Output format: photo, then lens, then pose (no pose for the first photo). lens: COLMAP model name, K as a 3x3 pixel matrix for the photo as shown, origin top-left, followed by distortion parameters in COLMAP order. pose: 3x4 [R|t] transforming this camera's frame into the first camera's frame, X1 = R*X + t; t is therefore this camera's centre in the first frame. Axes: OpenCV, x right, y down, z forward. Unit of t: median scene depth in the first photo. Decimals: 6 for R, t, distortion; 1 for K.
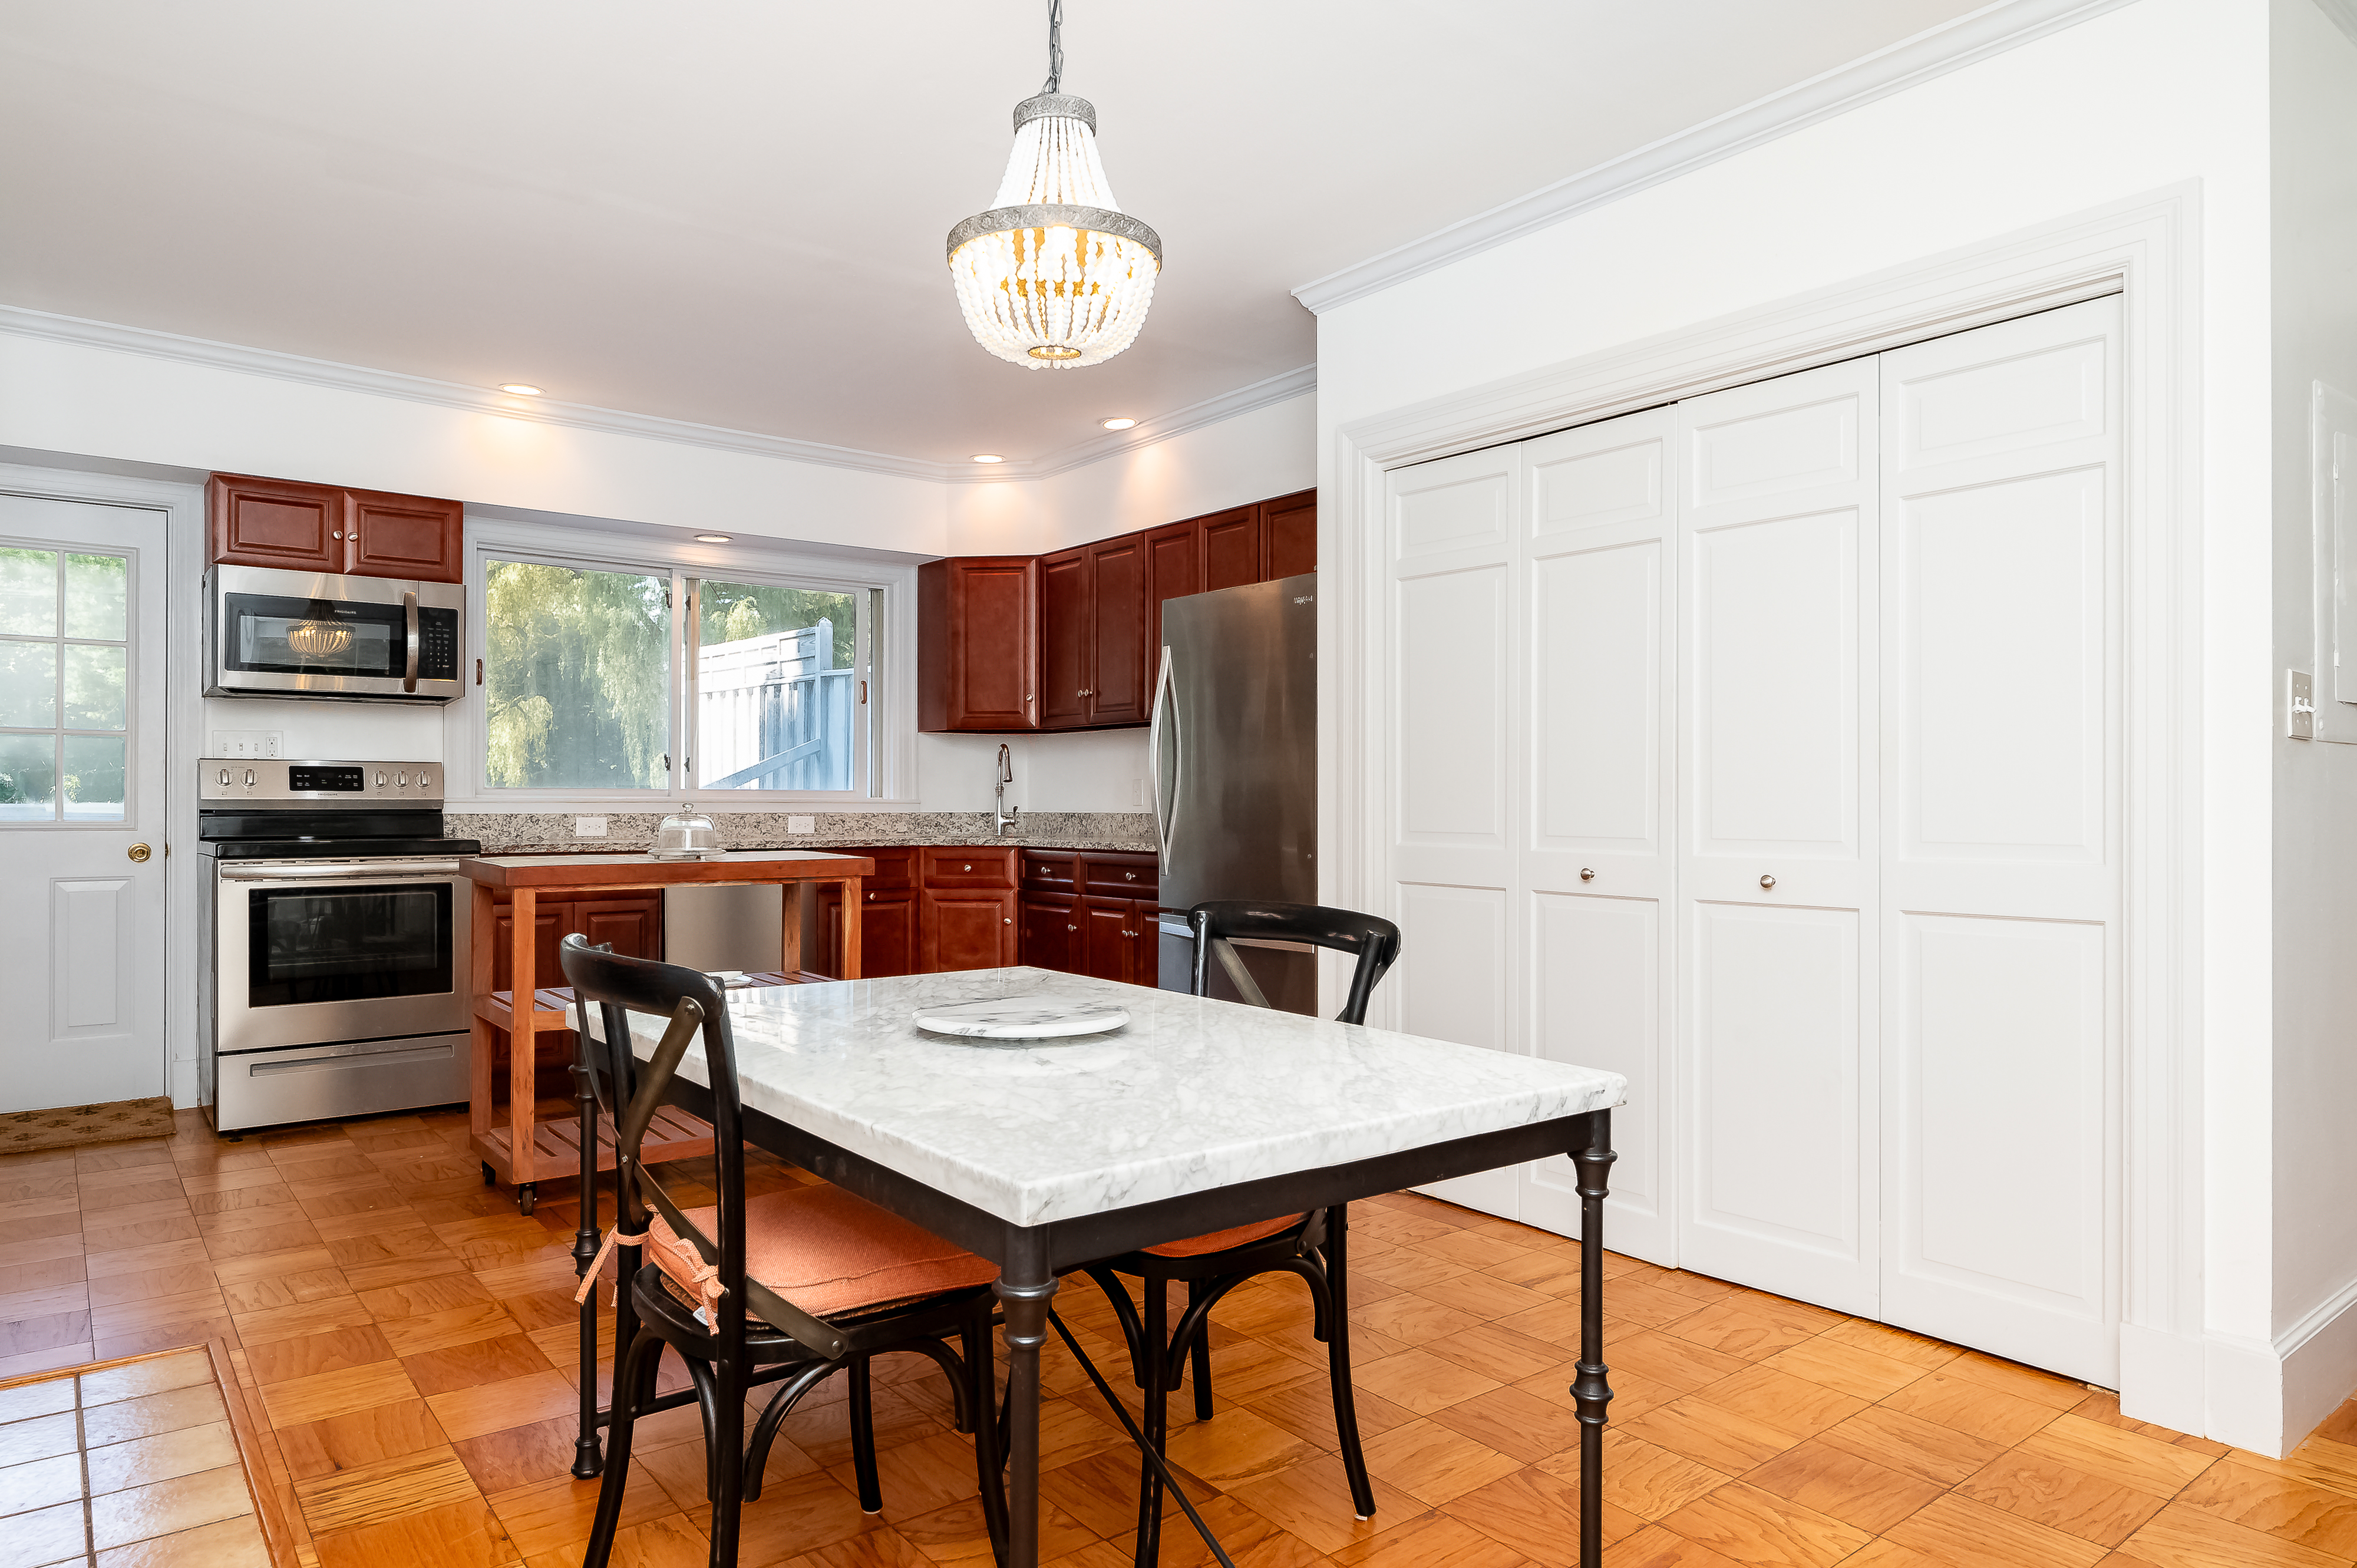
lens RADIAL K [[1374.7, 0, 1178.5], [0, 1374.7, 784.0], [0, 0, 1]] dist [0.005170, -0.002295]
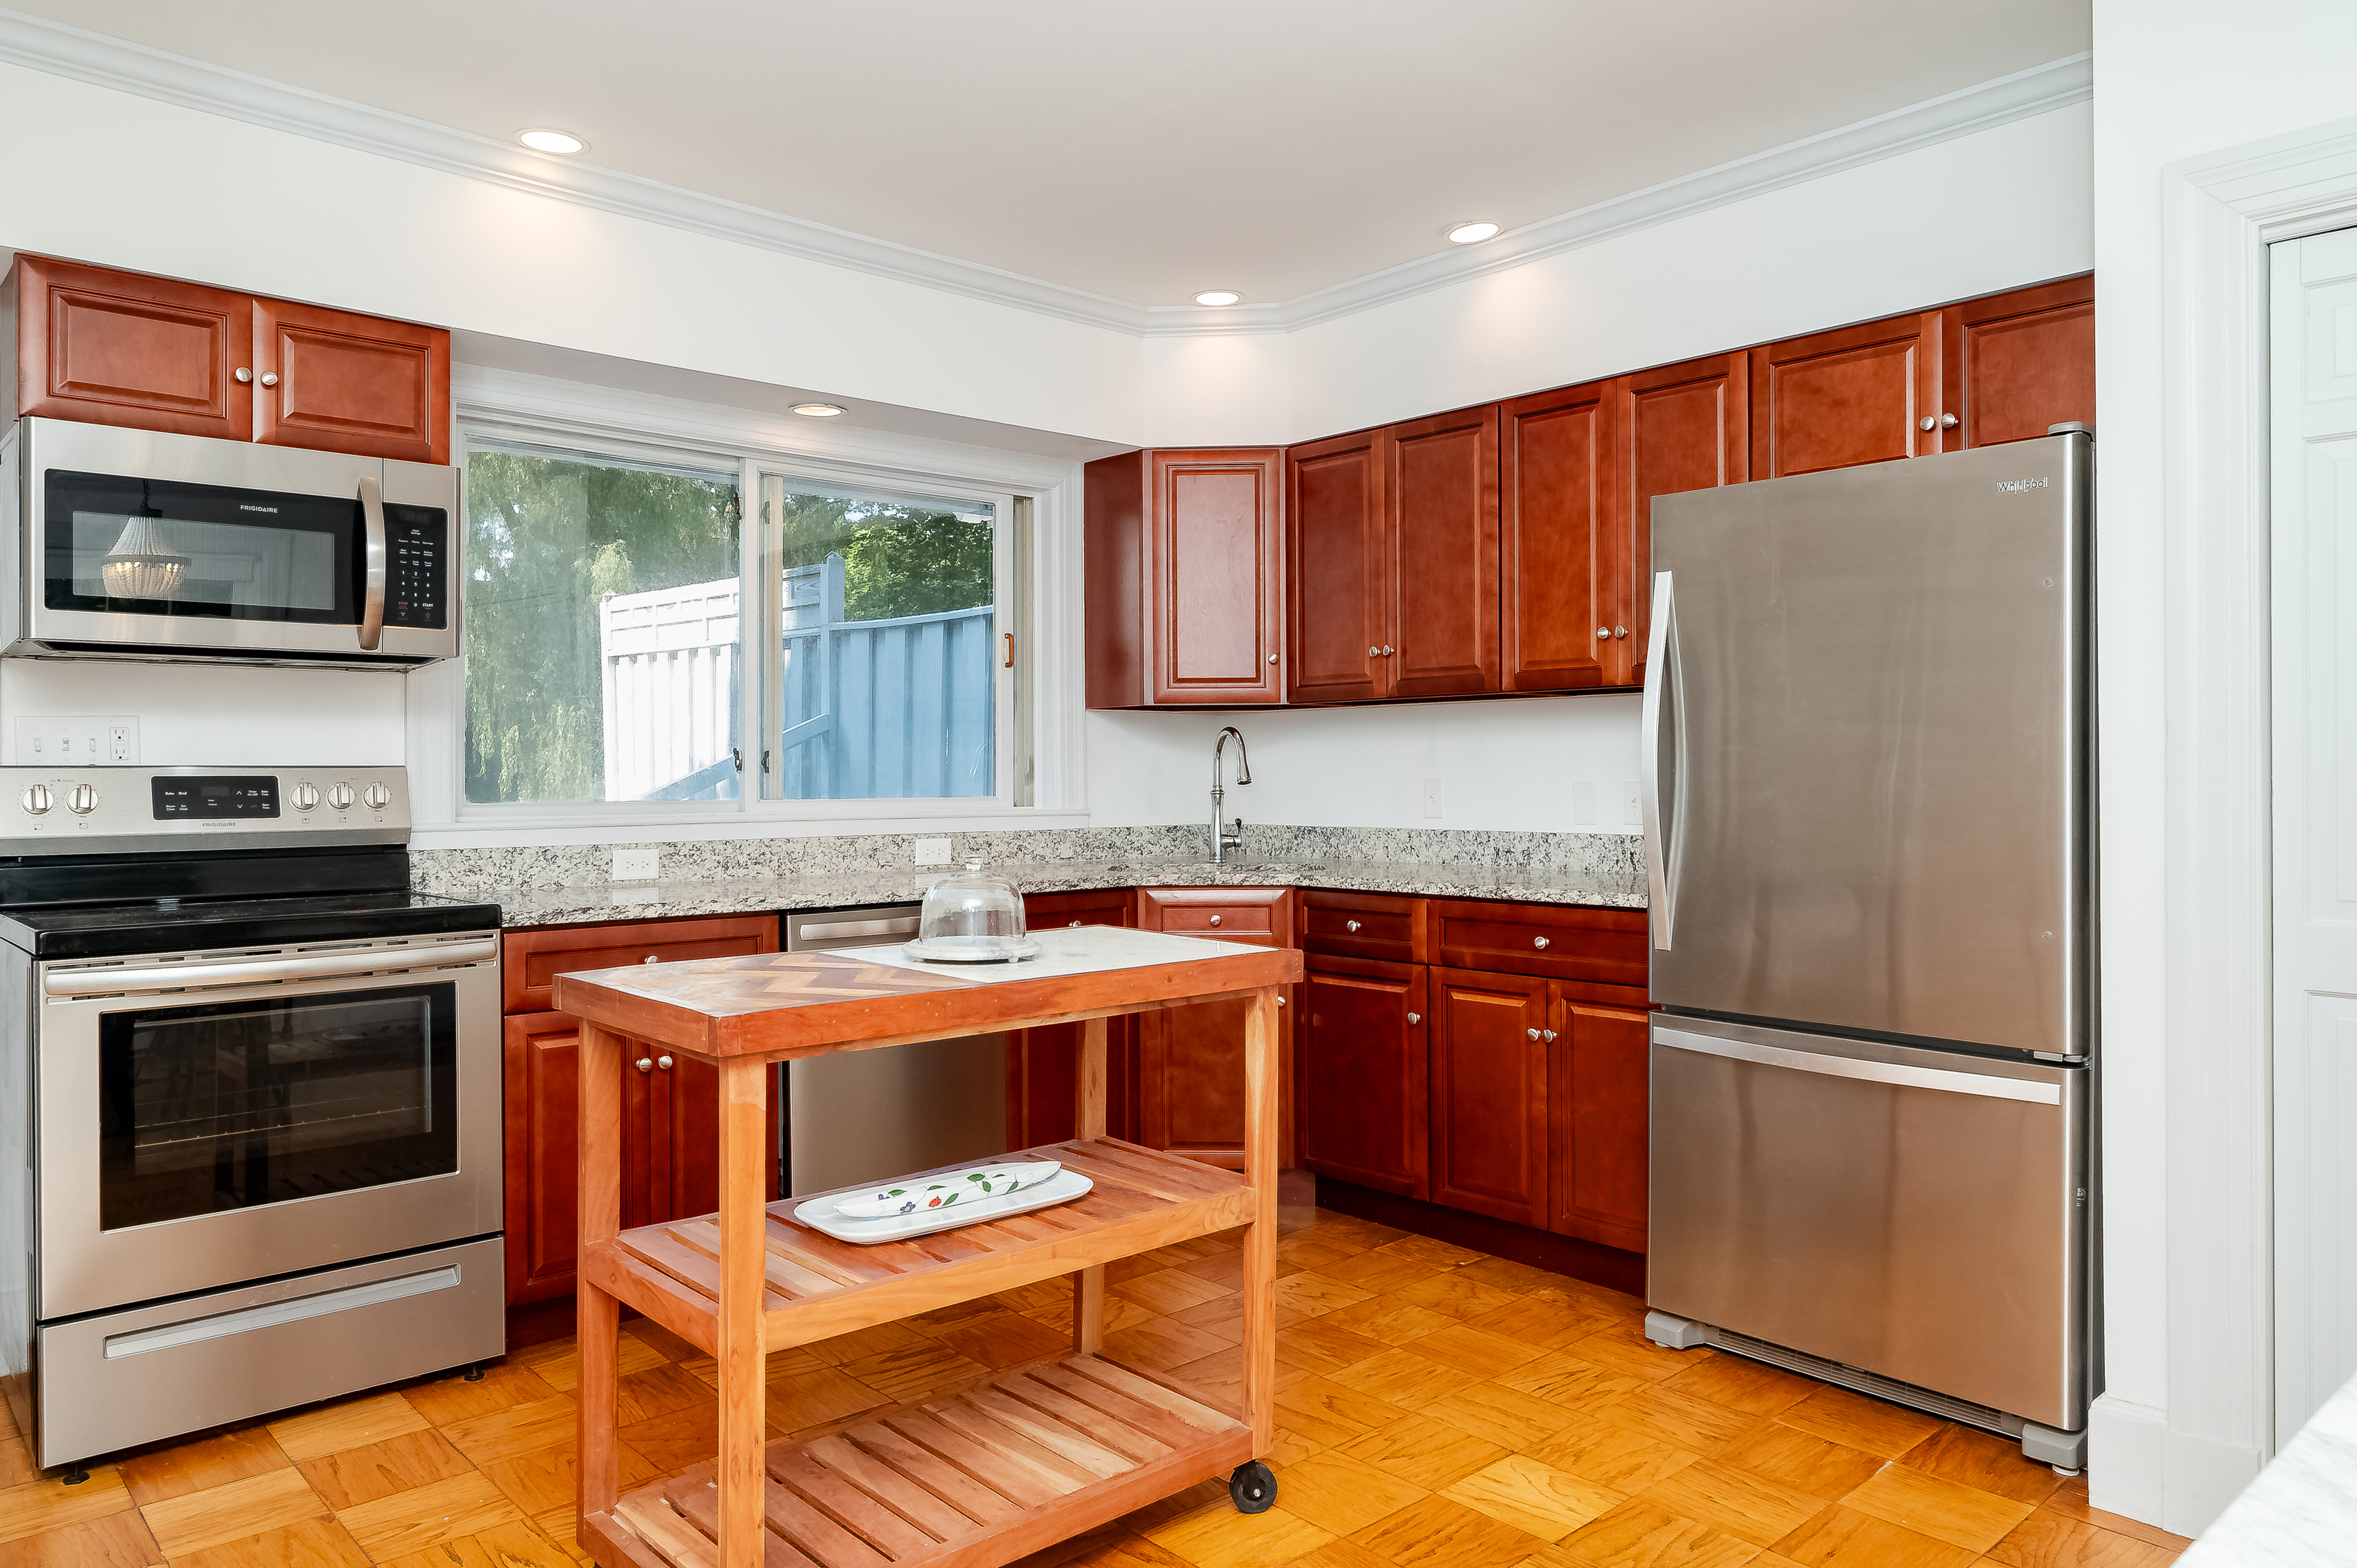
lens RADIAL K [[1516.9, 0, 1178.2], [0, 1516.9, 759.3], [0, 0, 1]] dist [-0.002844, 0.005615]
pose [[0.997695, -0.005786, 0.067618, -0.254953], [0.005603, 0.999980, 0.002892, -0.019682], [-0.067633, -0.002506, 0.997707, 0.330075]]
